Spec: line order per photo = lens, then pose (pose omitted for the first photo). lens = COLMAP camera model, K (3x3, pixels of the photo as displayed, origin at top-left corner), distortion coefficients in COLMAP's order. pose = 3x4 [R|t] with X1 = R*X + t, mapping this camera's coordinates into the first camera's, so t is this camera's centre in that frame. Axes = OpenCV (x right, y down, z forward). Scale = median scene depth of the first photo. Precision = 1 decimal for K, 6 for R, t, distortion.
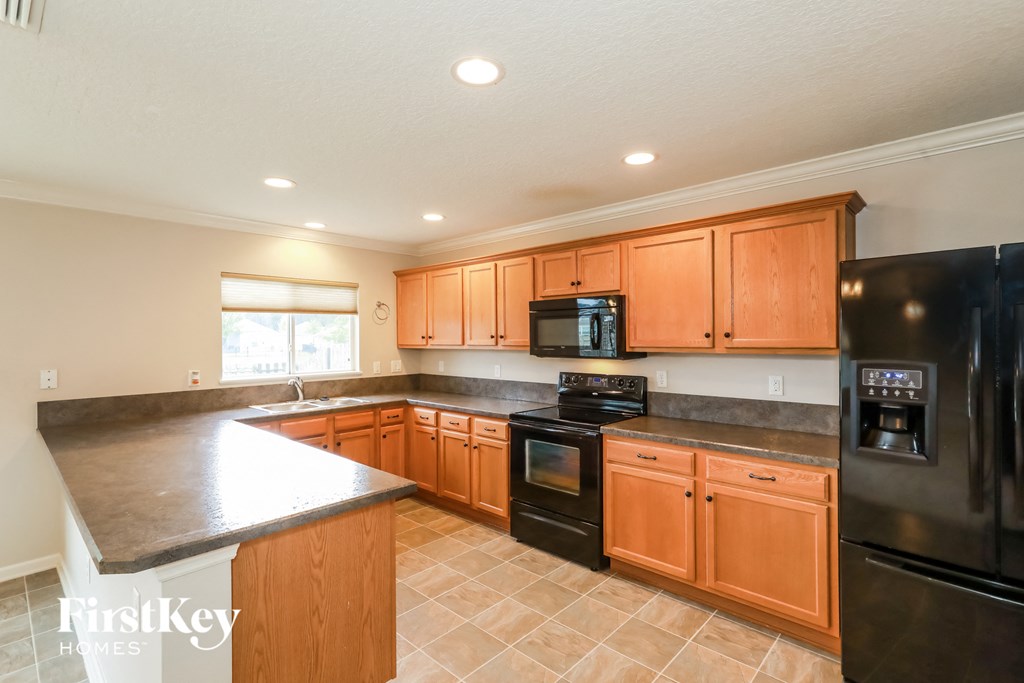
lens RADIAL K [[482.4, 0, 508.9], [0, 482.4, 337.7], [0, 0, 1]] dist [0.001375, 0.000114]
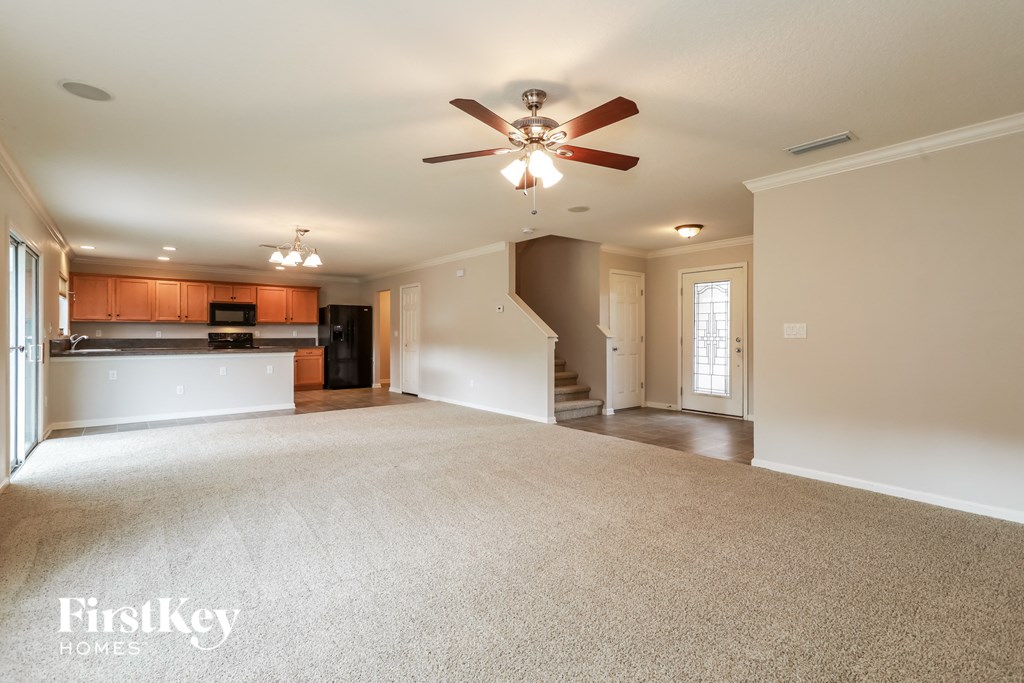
lens RADIAL K [[482.4, 0, 510.7], [0, 482.4, 340.1], [0, 0, 1]] dist [0.001375, 0.000114]
pose [[0.130527, 0.002823, 0.991441, -2.330616], [0.001320, 0.999995, -0.003021, 0.131666], [-0.991444, 0.001703, 0.130522, -0.881080]]
